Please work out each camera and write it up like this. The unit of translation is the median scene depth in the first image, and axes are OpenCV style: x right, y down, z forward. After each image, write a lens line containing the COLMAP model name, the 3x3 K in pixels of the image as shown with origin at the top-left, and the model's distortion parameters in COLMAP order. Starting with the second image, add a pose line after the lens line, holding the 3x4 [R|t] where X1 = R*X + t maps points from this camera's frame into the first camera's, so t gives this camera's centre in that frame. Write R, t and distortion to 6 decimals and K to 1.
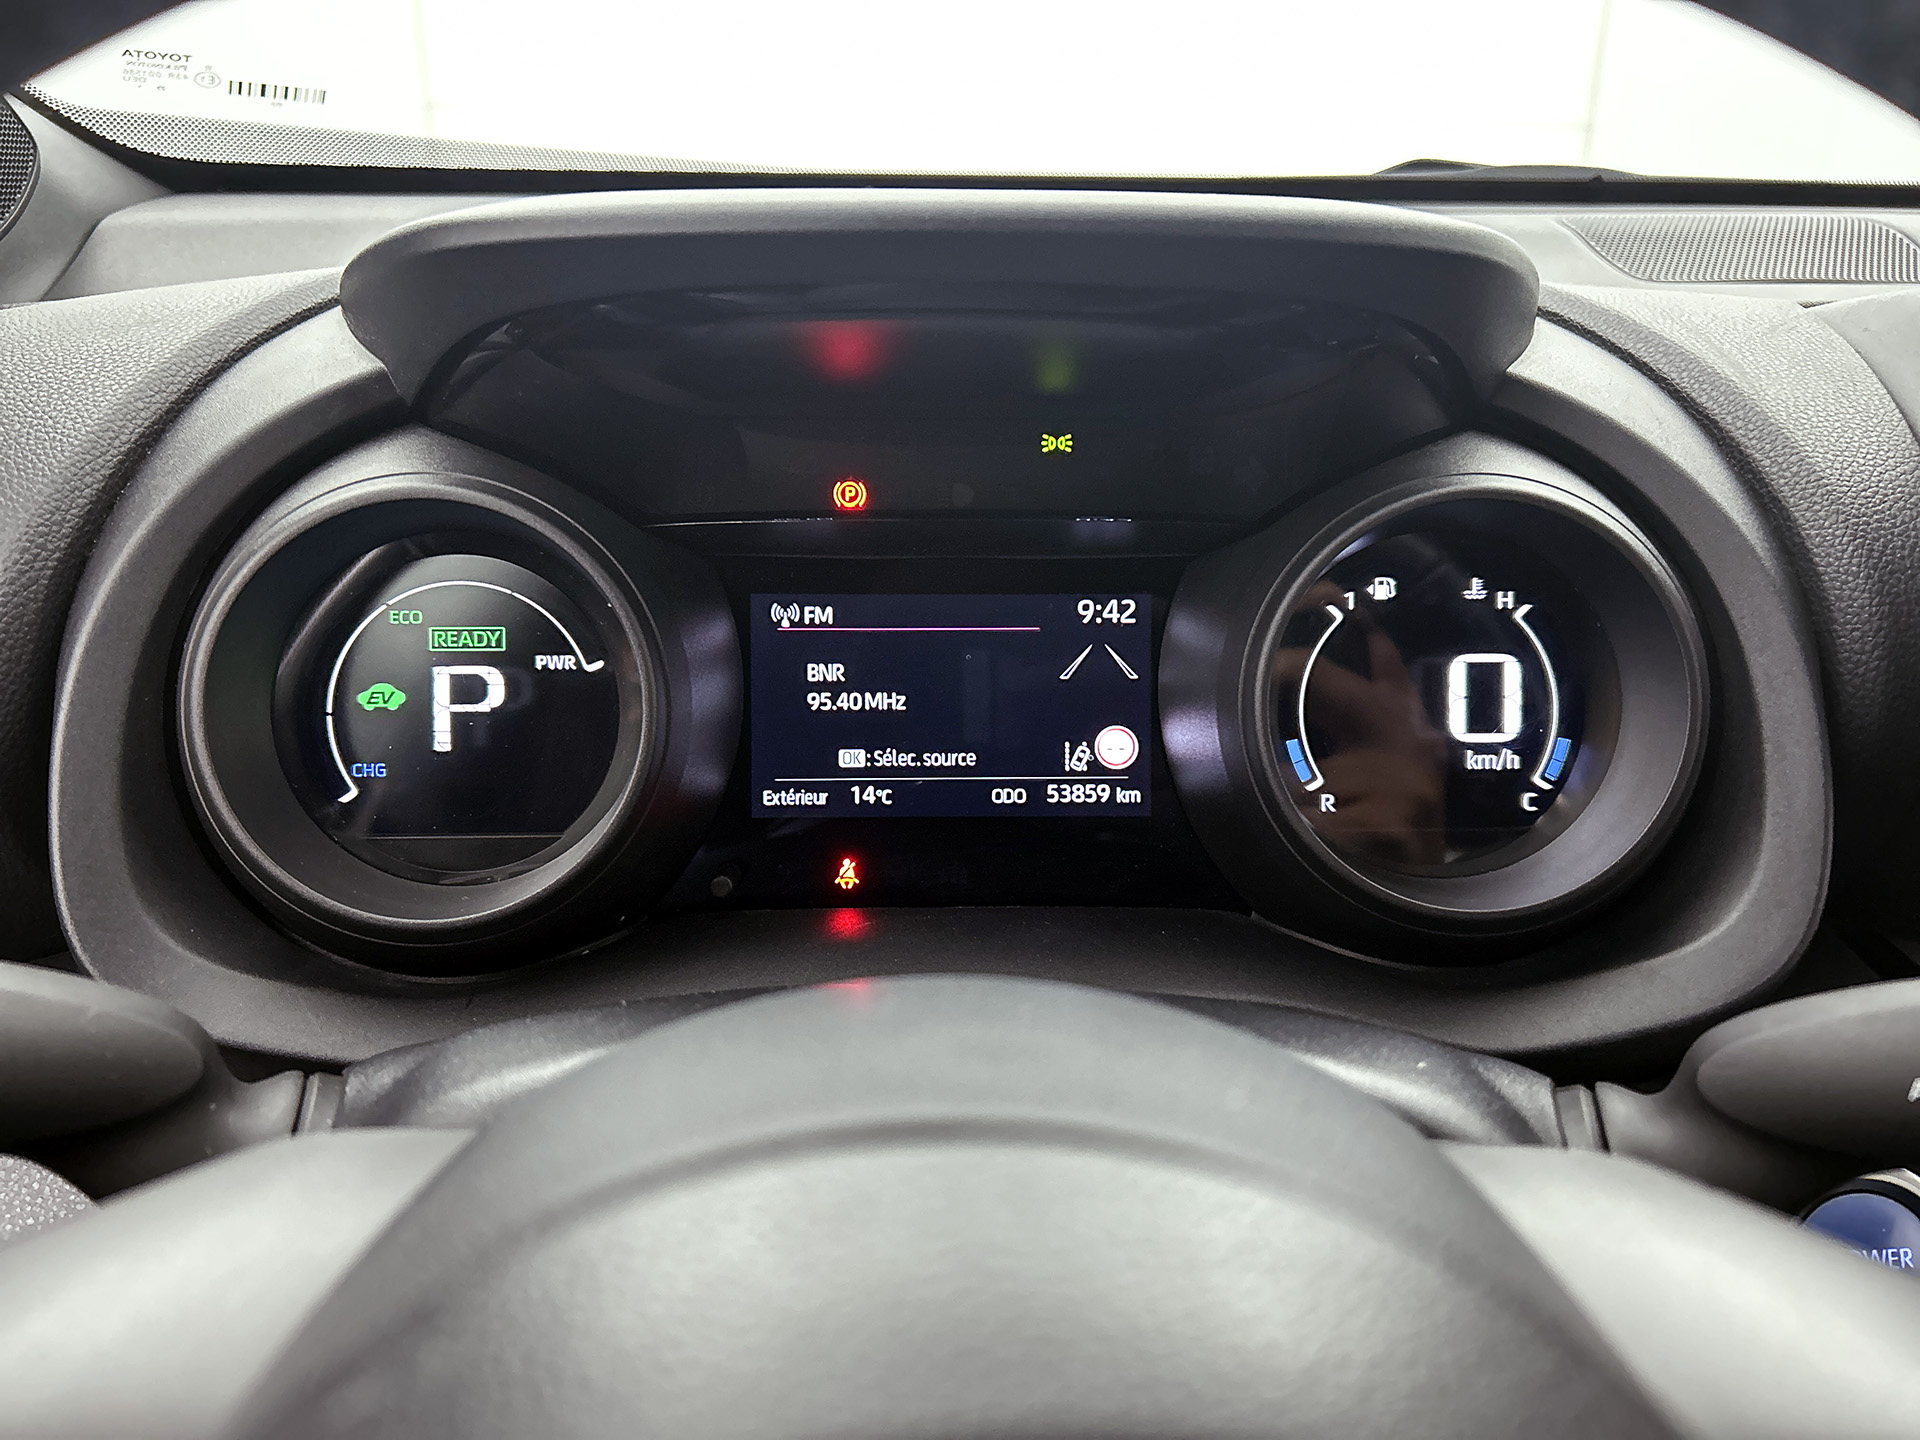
lens RADIAL K [[1463.8, 0, 959.9], [0, 1463.8, 717.8], [0, 0, 1]] dist [0.076512, -0.126840]
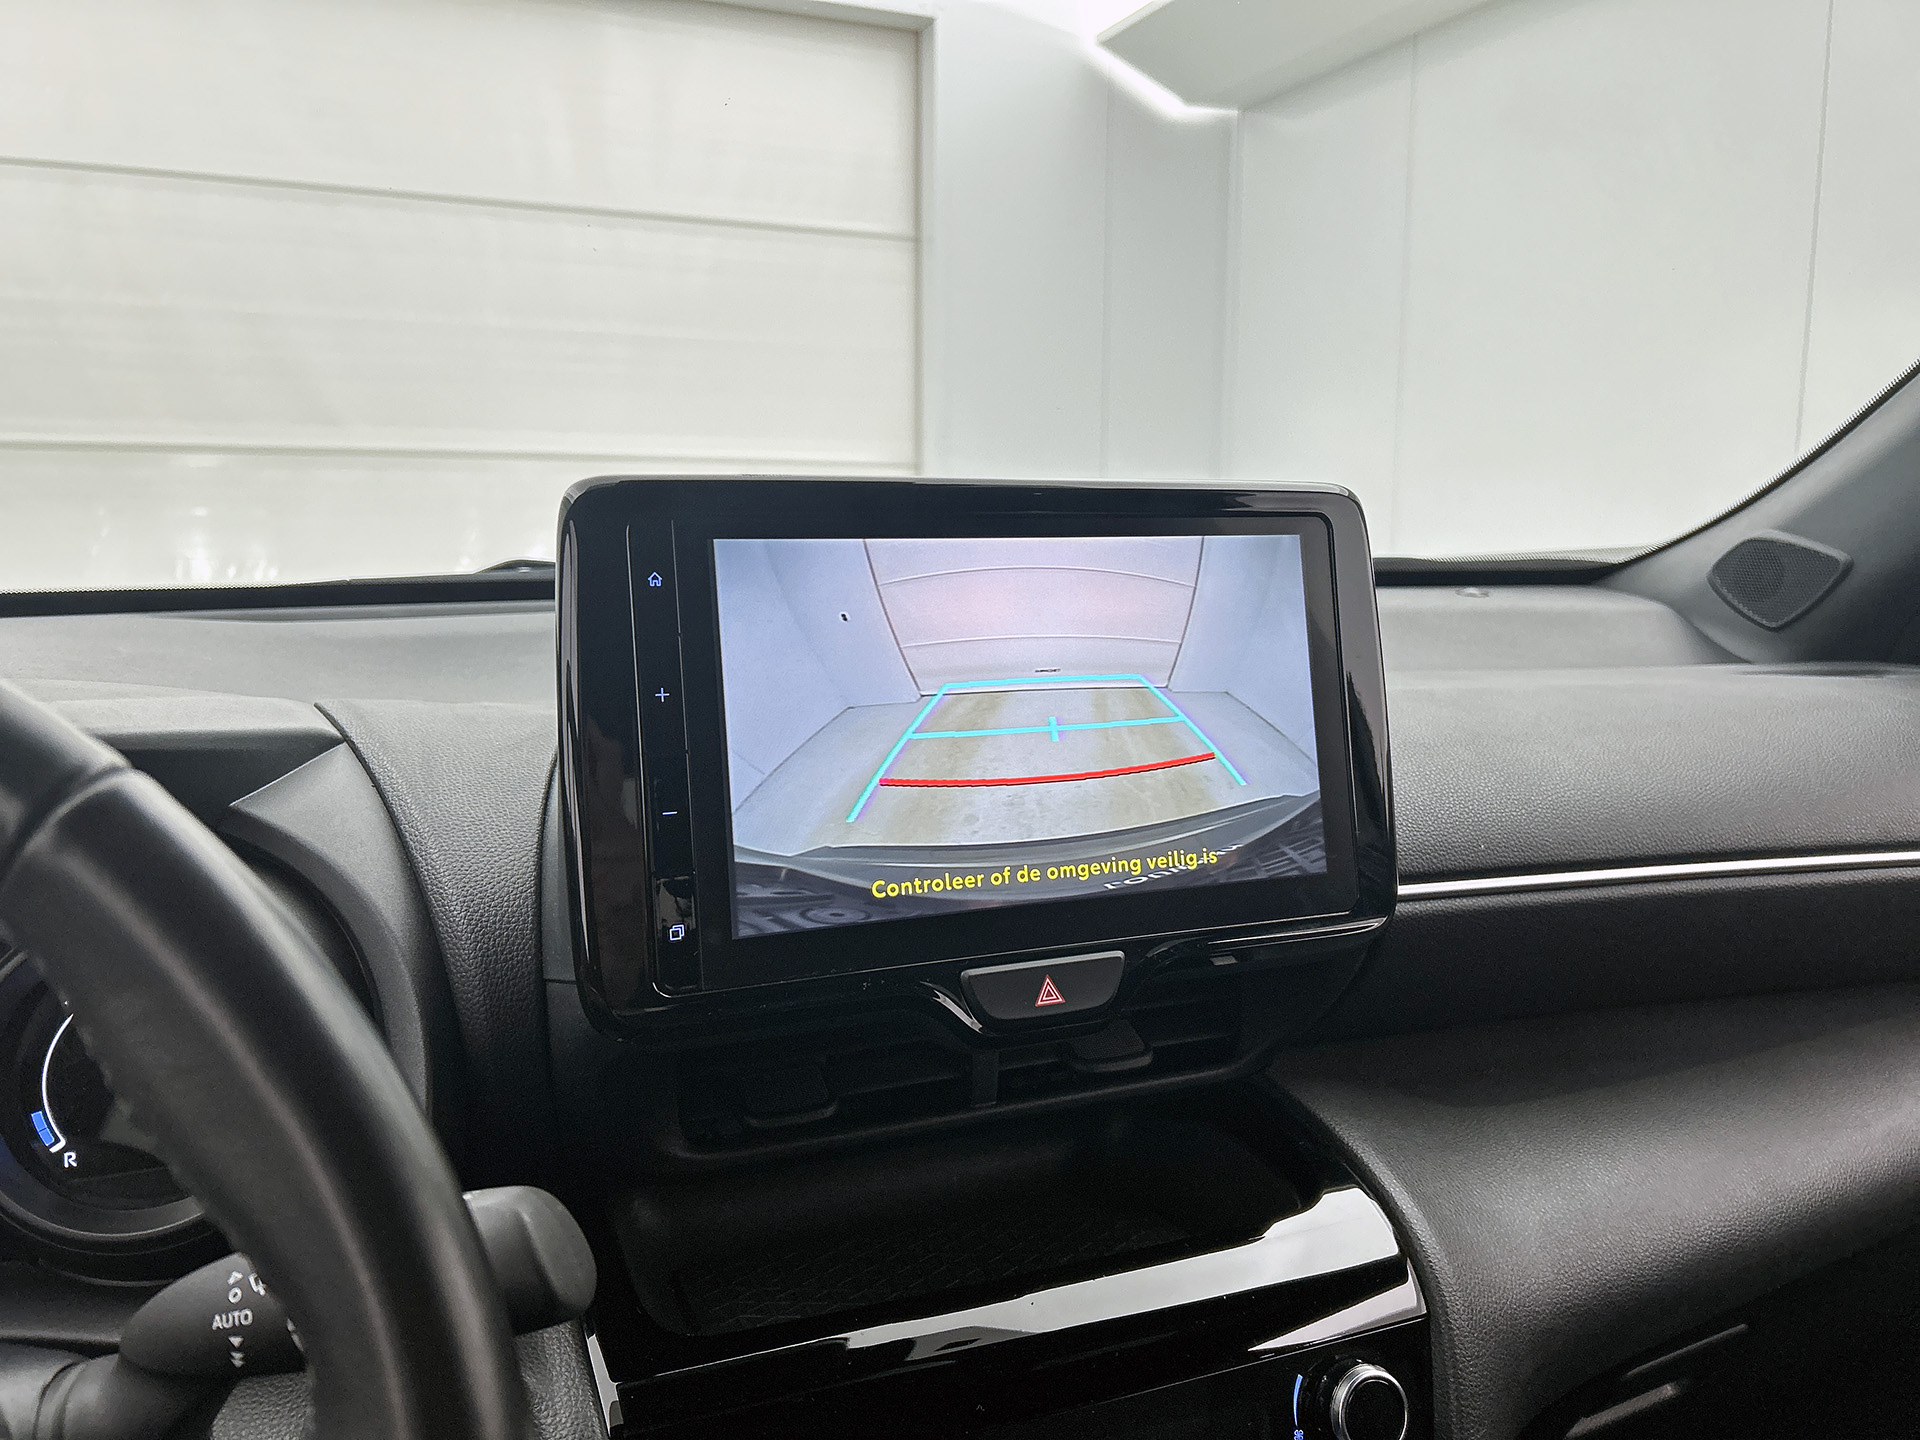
lens RADIAL K [[1463.8, 0, 959.9], [0, 1463.8, 717.8], [0, 0, 1]] dist [0.076512, -0.126840]
pose [[0.934015, -0.052828, 0.353305, 0.534195], [0.119478, 0.978246, -0.169586, -0.005831], [-0.336660, 0.200608, 0.920009, -0.476282]]
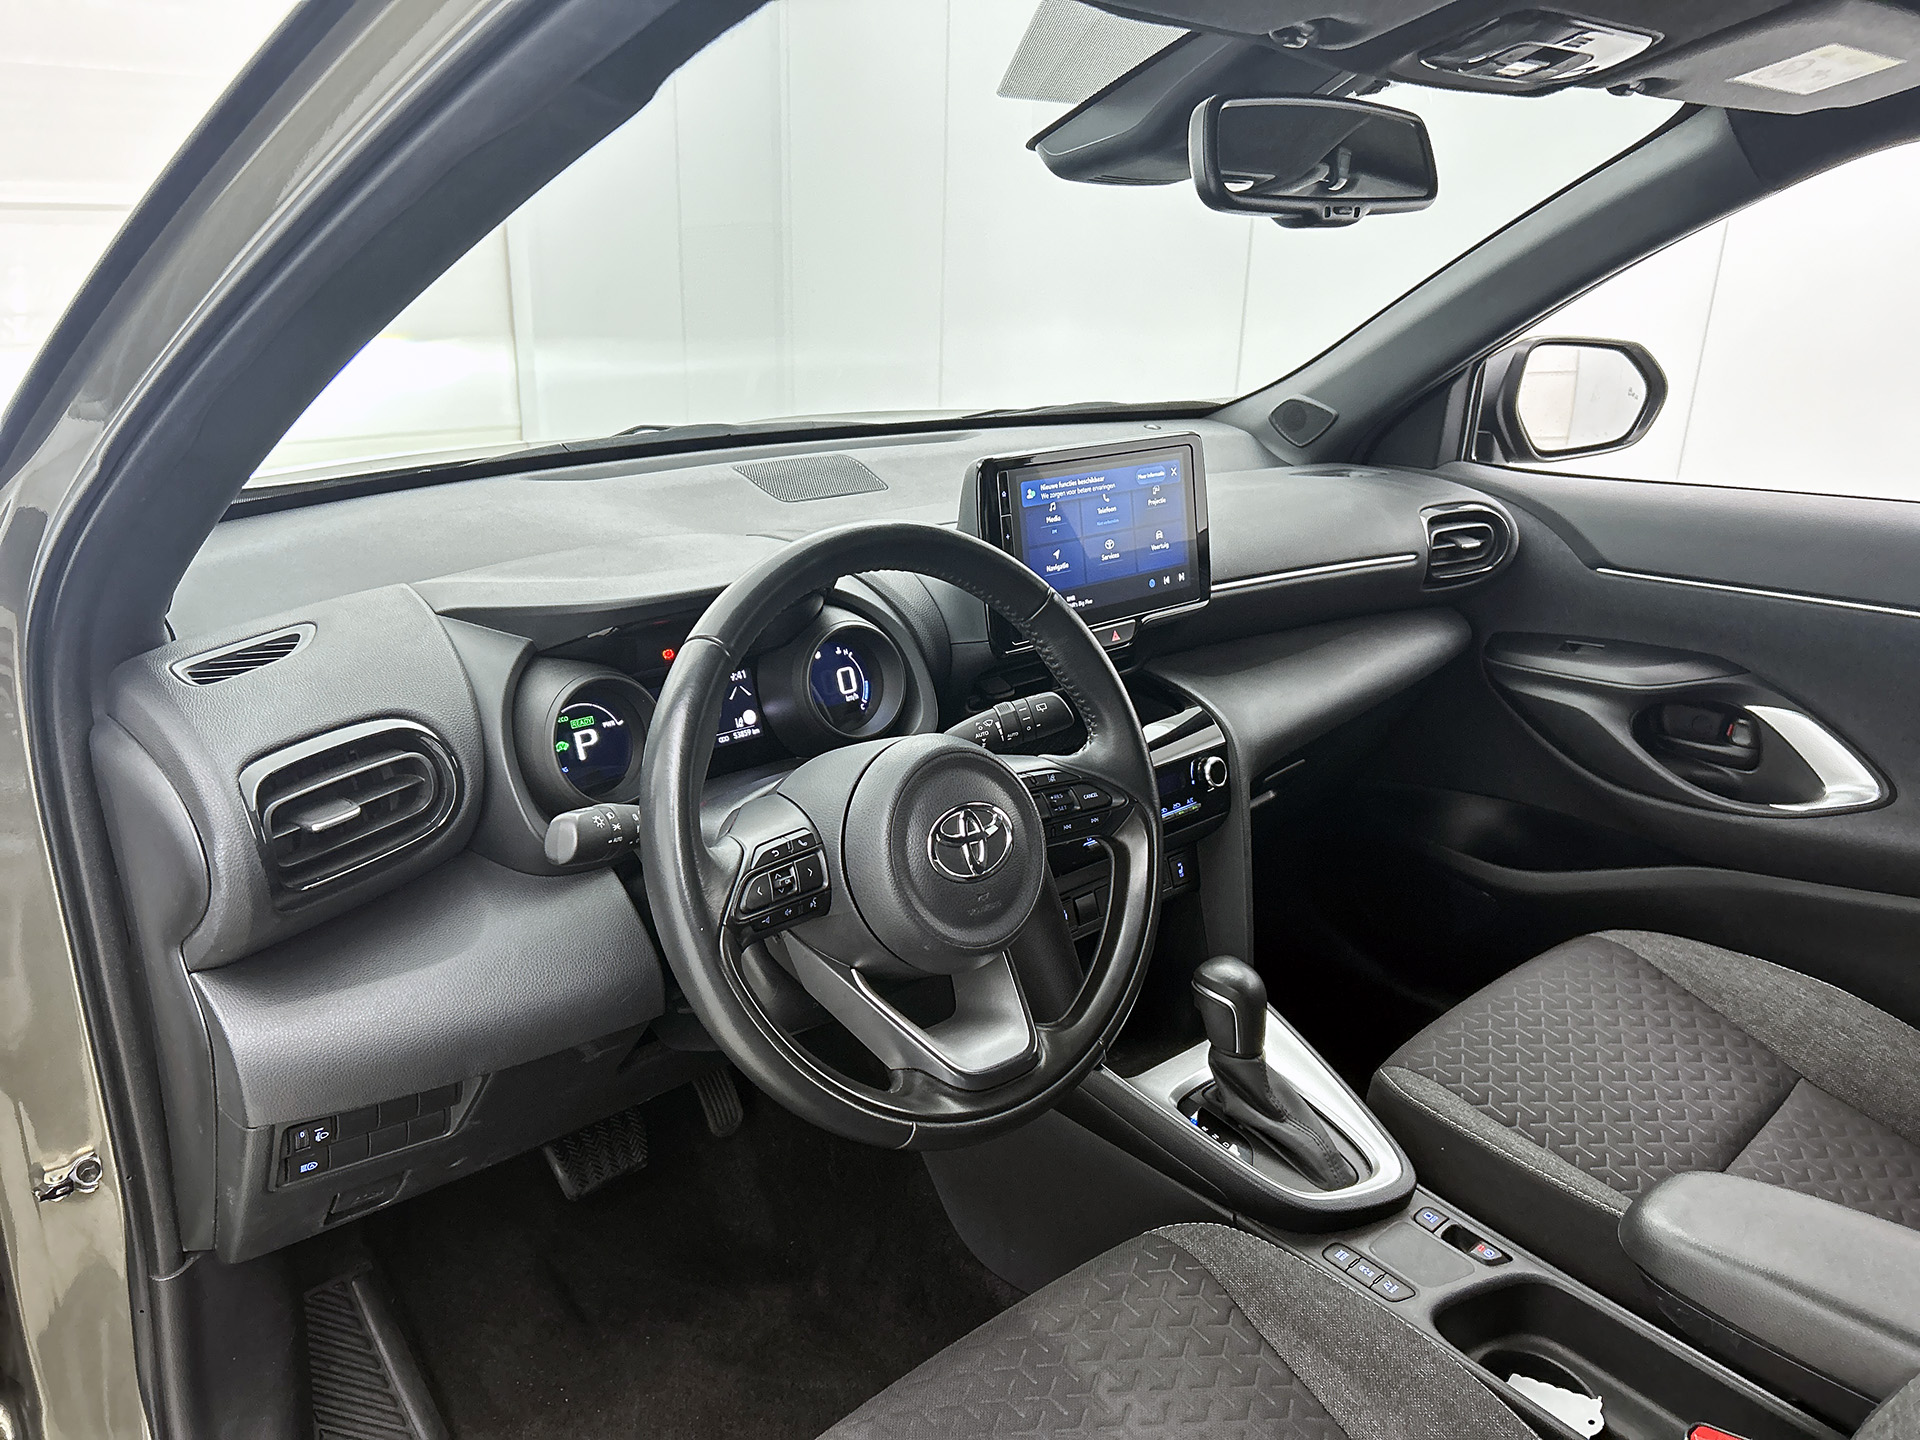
lens RADIAL K [[1457.0, 0, 964.7], [0, 1457.0, 724.5], [0, 0, 1]] dist [-0.013390, -0.005512]
pose [[0.755039, -0.204493, 0.622975, -1.595730], [0.200655, 0.976601, 0.077380, -0.121621], [-0.624222, 0.066578, 0.778405, -1.841721]]
